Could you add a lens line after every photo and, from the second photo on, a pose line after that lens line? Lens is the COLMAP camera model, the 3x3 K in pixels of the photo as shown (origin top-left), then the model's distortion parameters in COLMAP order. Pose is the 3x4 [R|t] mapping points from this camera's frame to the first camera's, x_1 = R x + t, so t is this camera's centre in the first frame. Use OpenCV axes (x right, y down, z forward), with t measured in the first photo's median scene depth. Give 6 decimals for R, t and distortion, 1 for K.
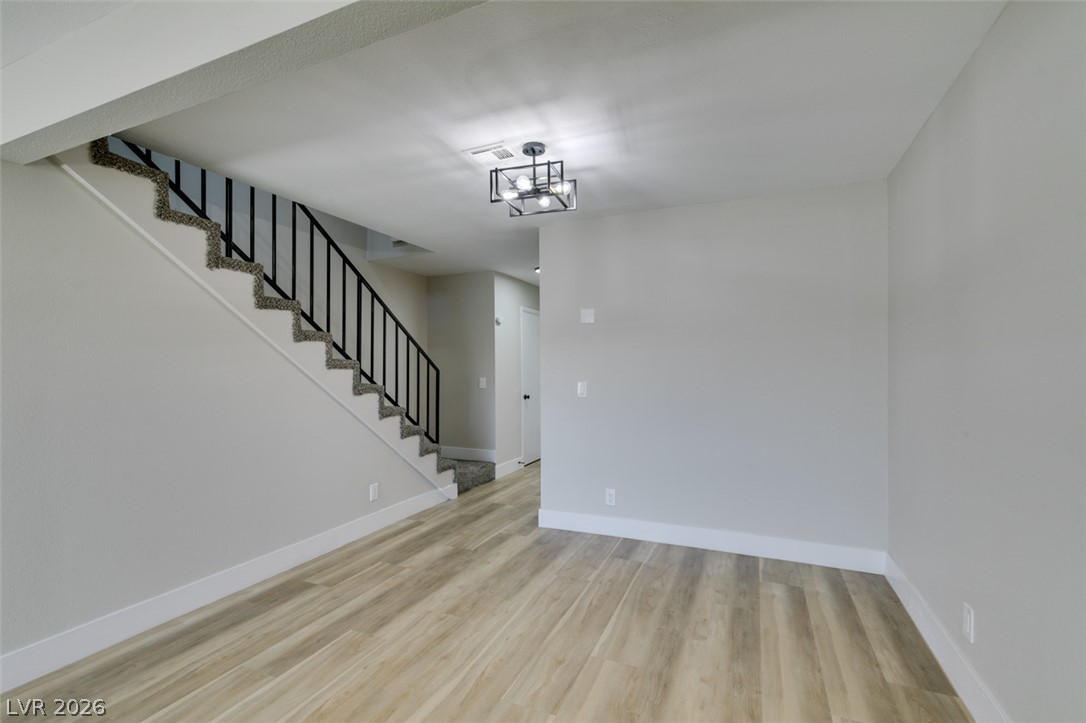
lens RADIAL K [[486.0, 0, 541.0], [0, 486.0, 366.3], [0, 0, 1]] dist [0.000769, -0.001434]
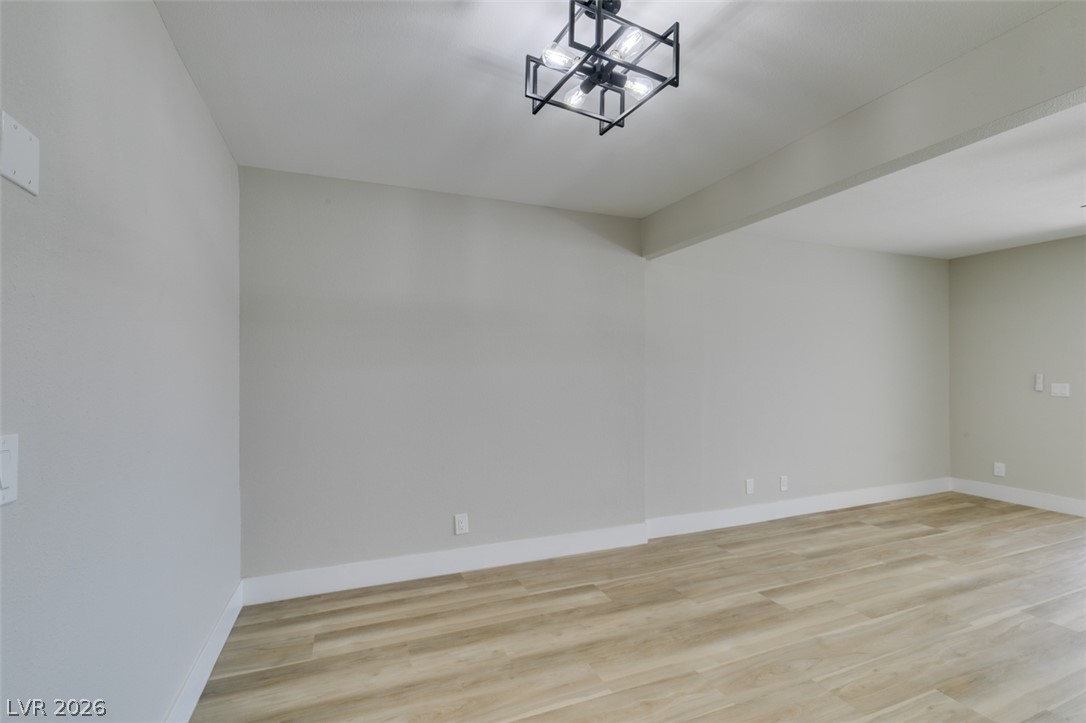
lens RADIAL K [[486.0, 0, 542.3], [0, 486.0, 372.6], [0, 0, 1]] dist [0.000769, -0.001434]
pose [[-0.711460, 0.005748, 0.702703, -0.363418], [0.006236, 0.999979, -0.001867, 0.003680], [-0.702699, 0.003054, -0.711481, 1.425612]]
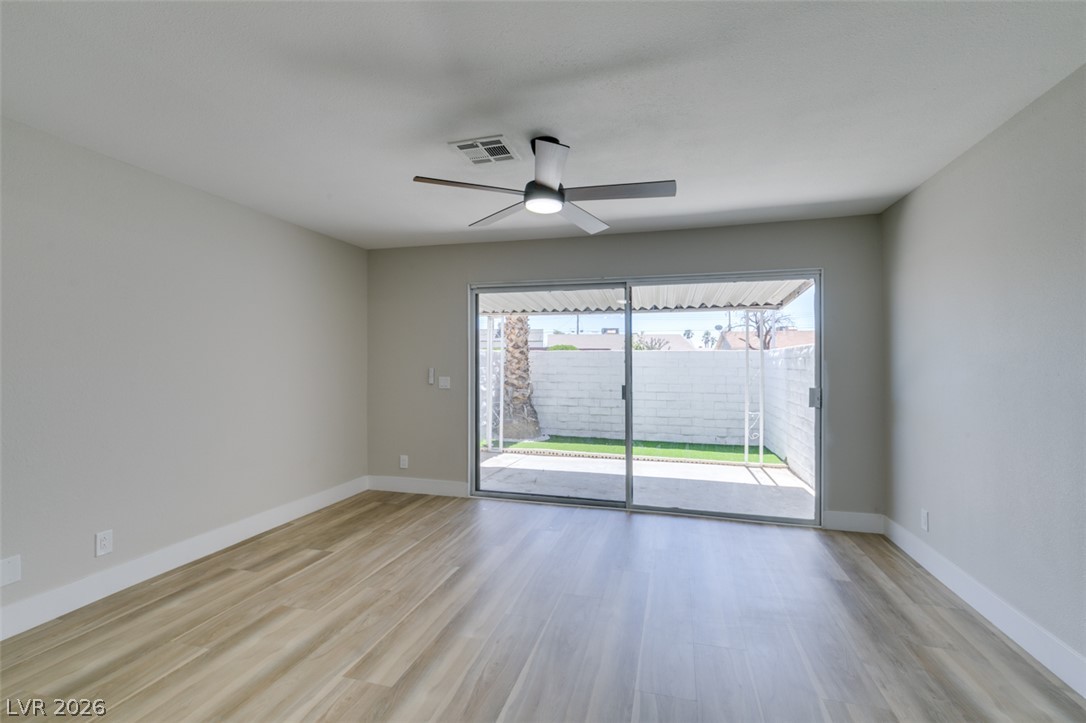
lens RADIAL K [[486.0, 0, 539.6], [0, 486.0, 361.6], [0, 0, 1]] dist [0.000769, -0.001434]
pose [[-0.990635, 0.003858, -0.136483, -0.560634], [0.004916, 0.999960, -0.007420, 0.008419], [0.136449, -0.008021, -0.990615, 0.838744]]
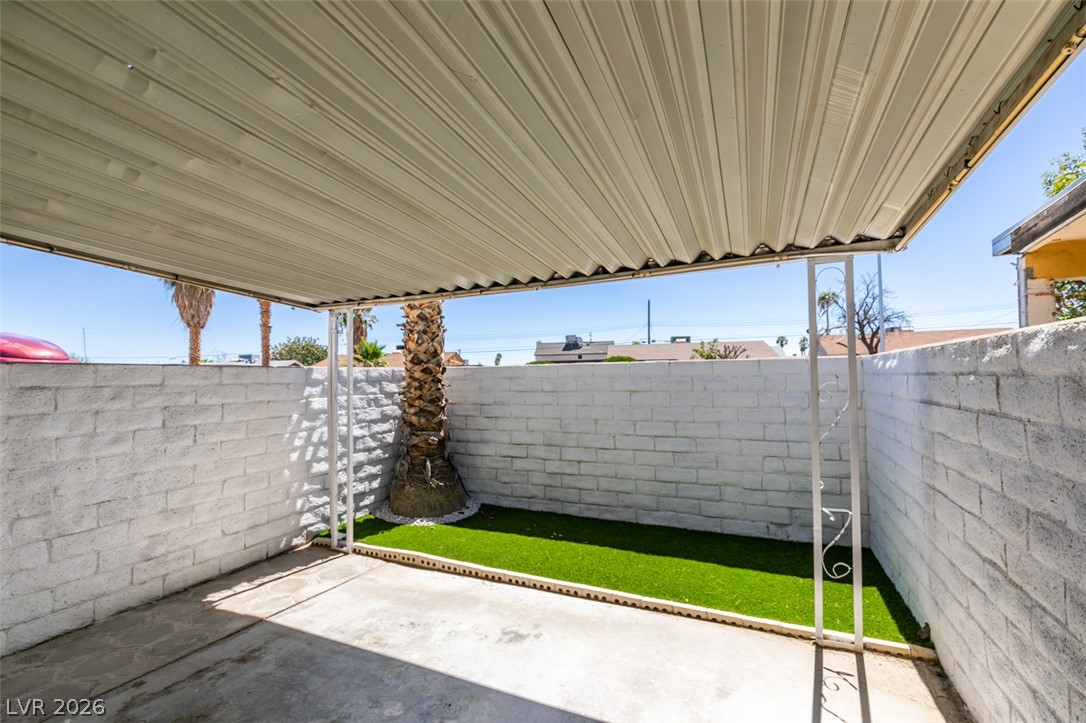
lens RADIAL K [[480.9, 0, 546.9], [0, 480.9, 363.8], [0, 0, 1]] dist [0.000538, -0.001448]
pose [[-0.999358, 0.025400, 0.025258, -1.469684], [0.024564, 0.999157, -0.032901, -0.028952], [-0.026072, -0.032259, -0.999139, -0.531630]]
